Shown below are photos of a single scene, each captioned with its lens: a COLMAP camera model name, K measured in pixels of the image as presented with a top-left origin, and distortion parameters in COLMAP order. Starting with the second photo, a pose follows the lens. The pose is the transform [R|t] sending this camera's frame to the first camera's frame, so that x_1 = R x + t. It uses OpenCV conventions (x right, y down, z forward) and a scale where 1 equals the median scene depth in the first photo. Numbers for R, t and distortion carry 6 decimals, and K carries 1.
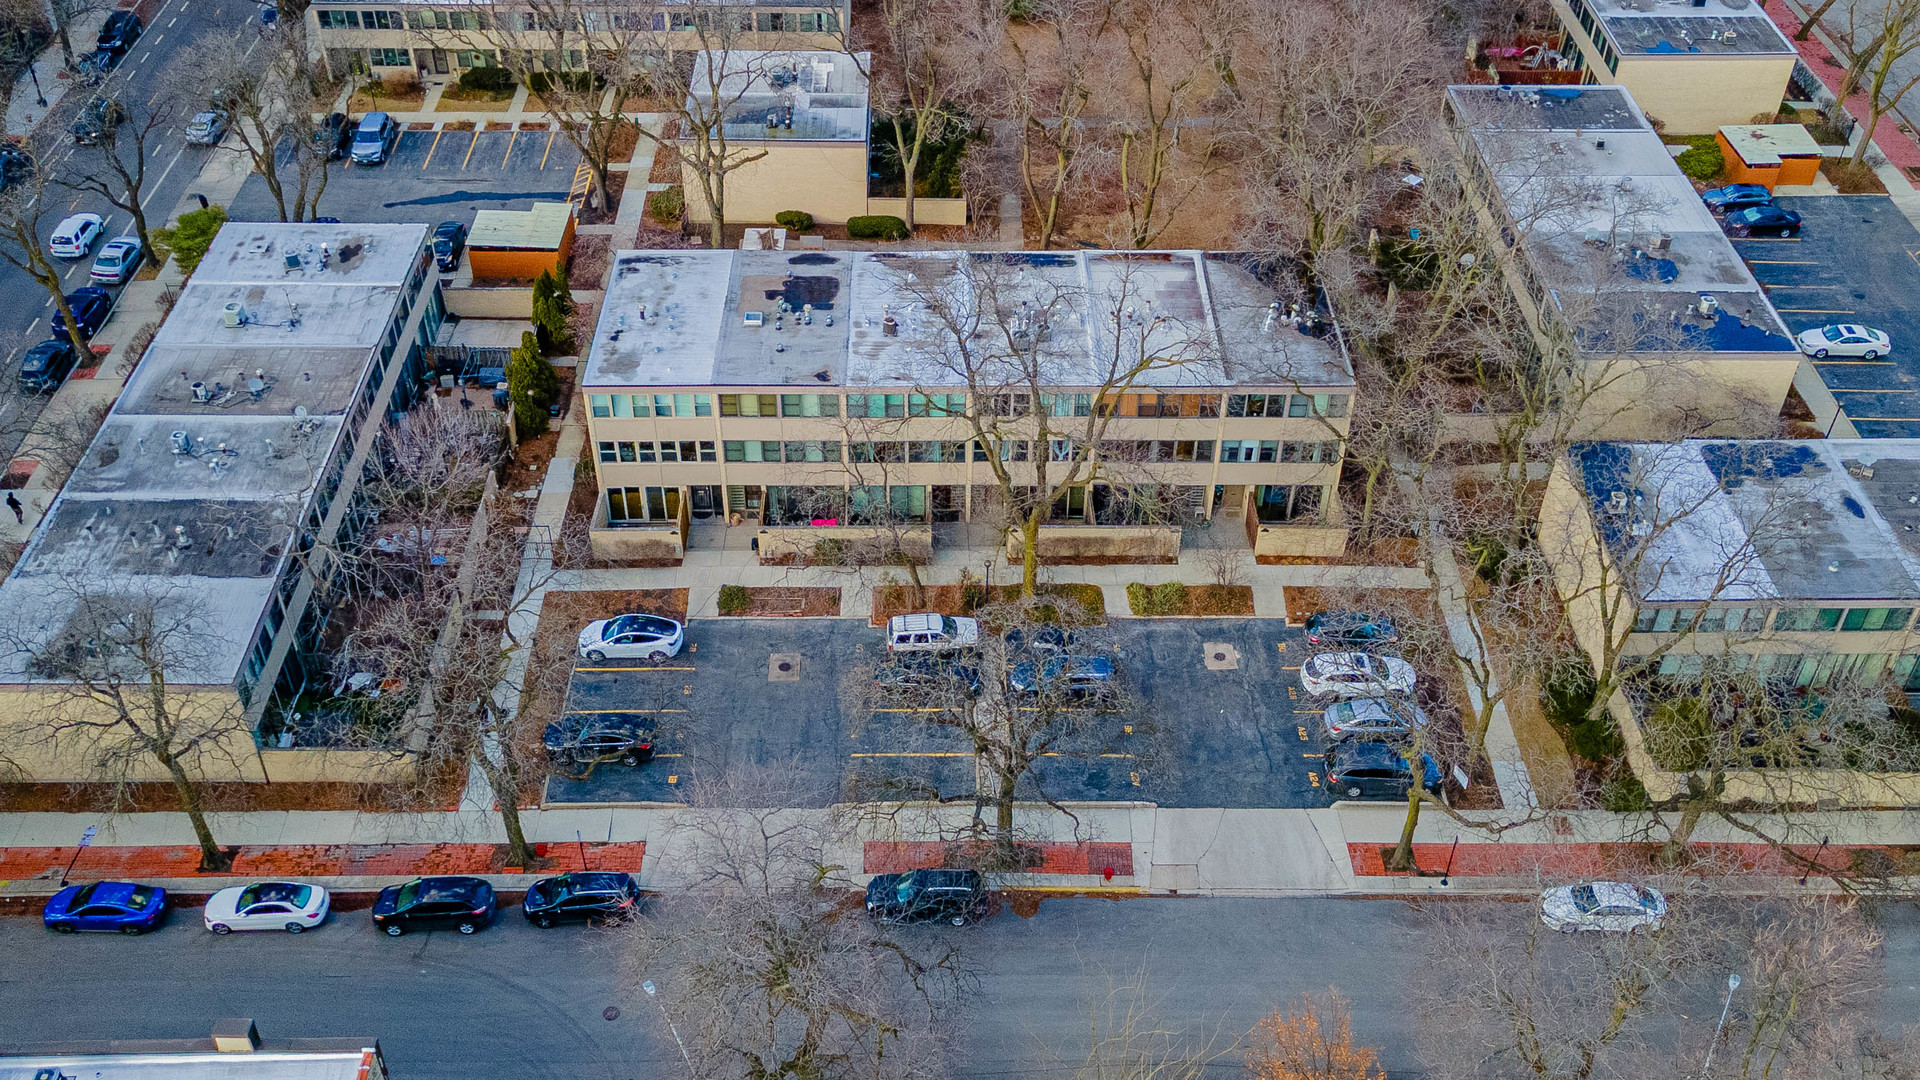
lens RADIAL K [[1799.3, 0, 948.8], [0, 1799.3, 540.9], [0, 0, 1]] dist [0.023373, 0.000000]
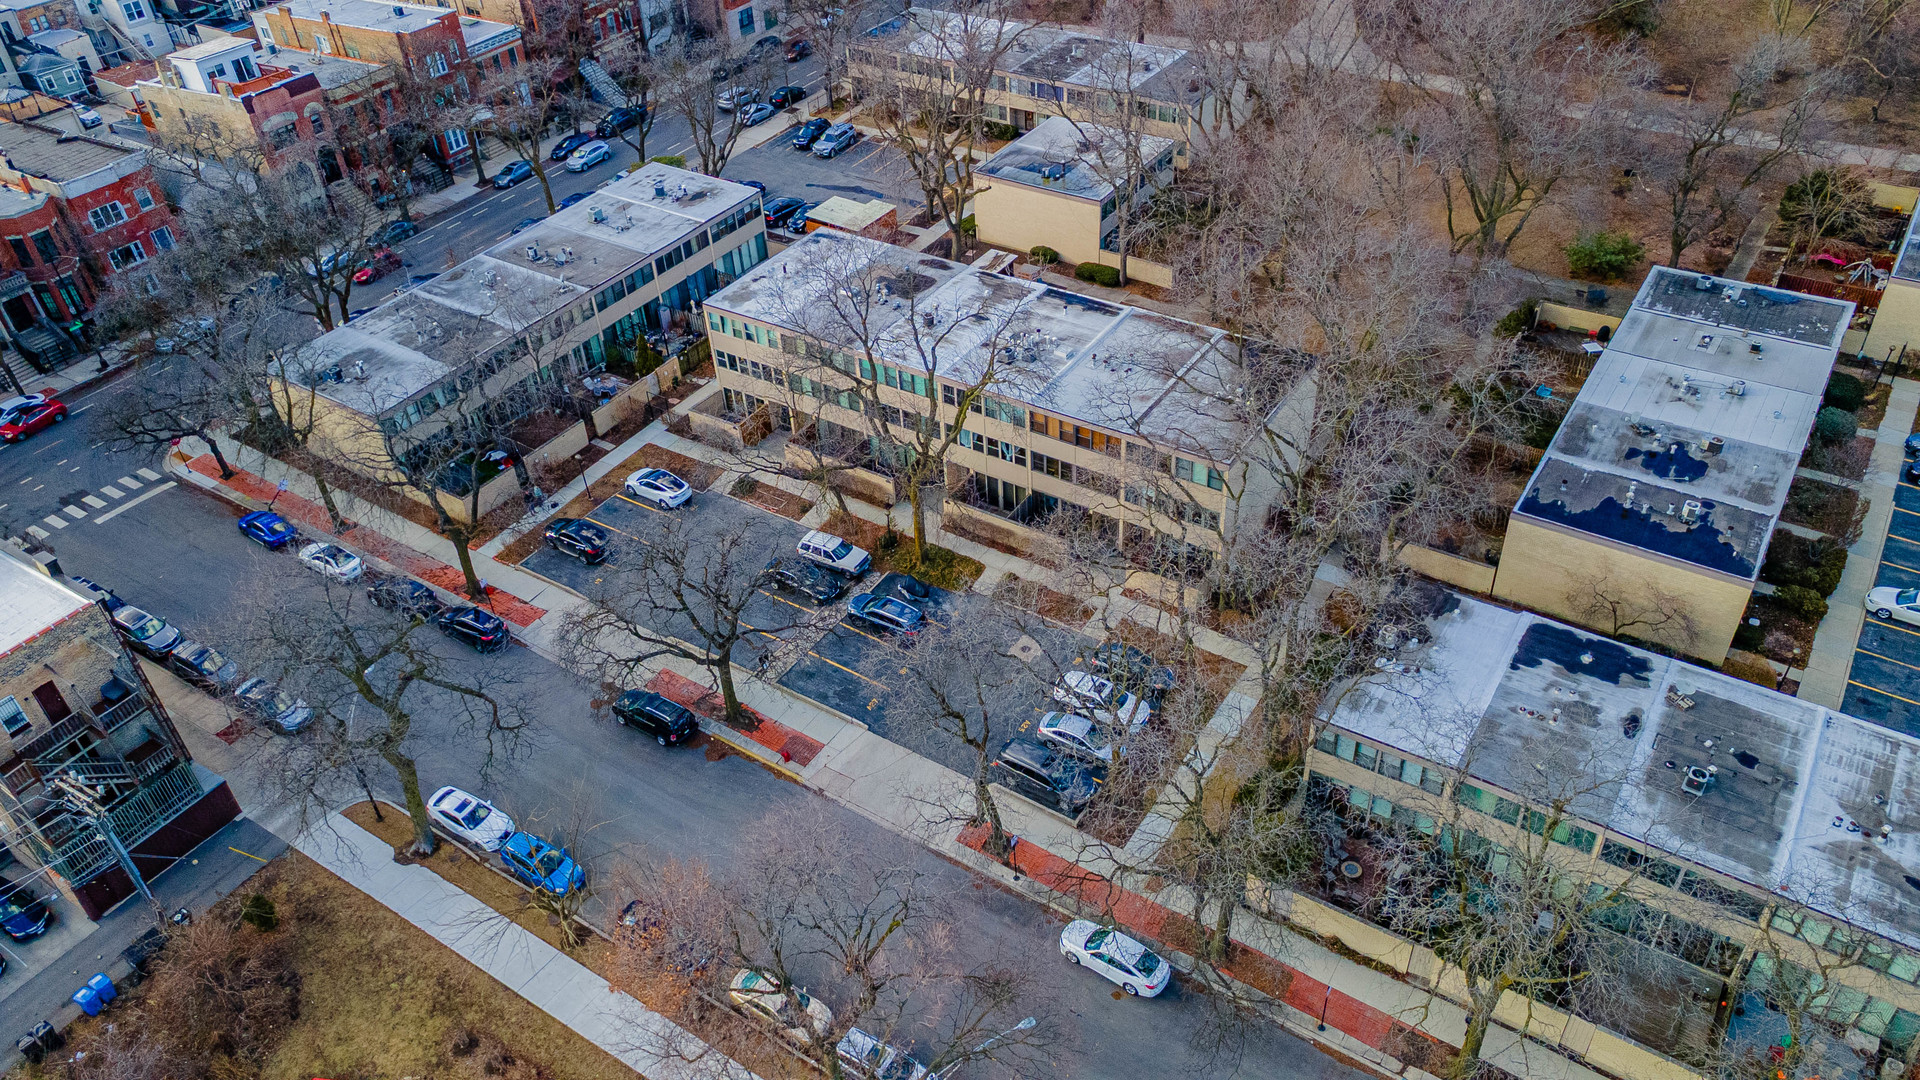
lens RADIAL K [[1421.9, 0, 967.0], [0, 1421.9, 544.4], [0, 0, 1]] dist [0.018873, 0.030915]
pose [[0.824037, 0.306844, -0.476245, 0.513509], [-0.314154, 0.947033, 0.066598, -0.046603], [0.471455, 0.094735, 0.876787, 0.165168]]
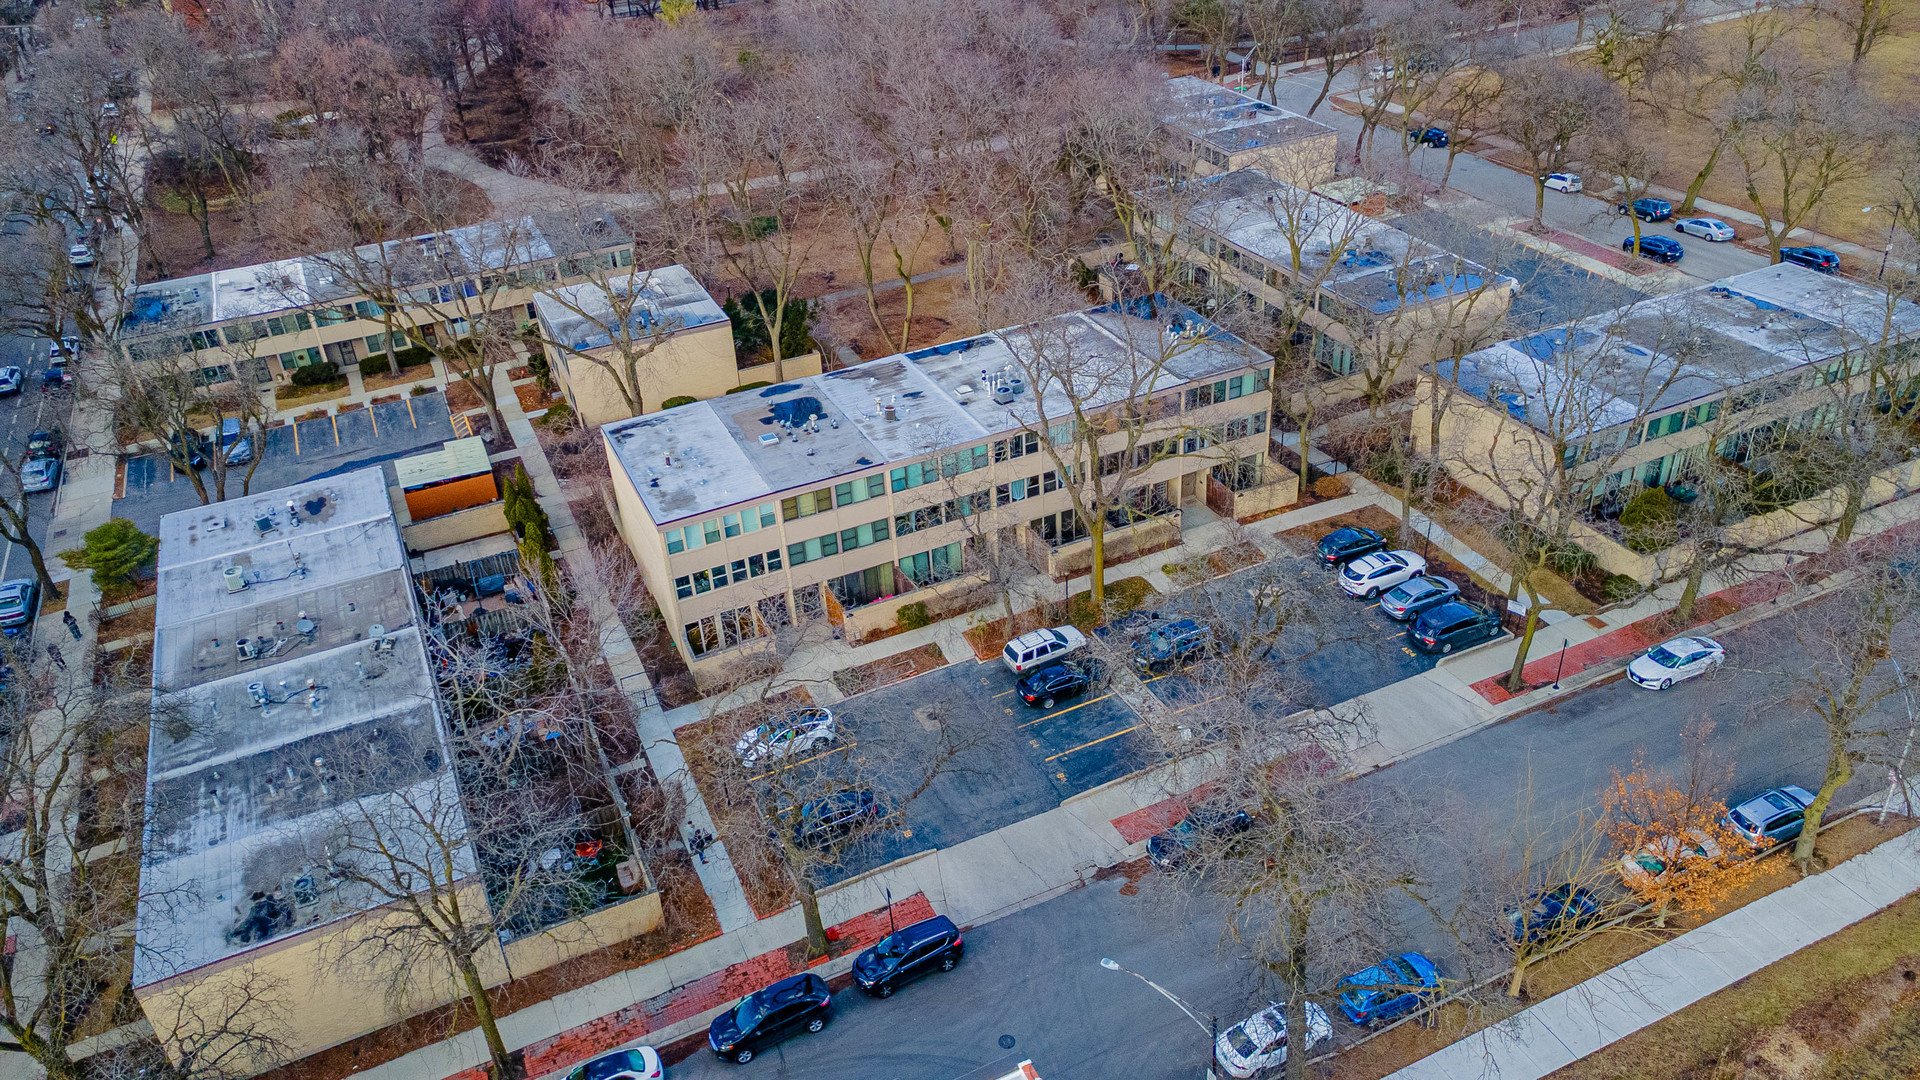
lens RADIAL K [[1421.9, 0, 961.5], [0, 1421.9, 539.4], [0, 0, 1]] dist [0.018873, 0.030915]
pose [[0.906218, -0.267832, 0.327163, -0.306193], [0.315967, 0.943152, -0.103093, 0.060188], [-0.280952, 0.196798, 0.939328, 0.176888]]
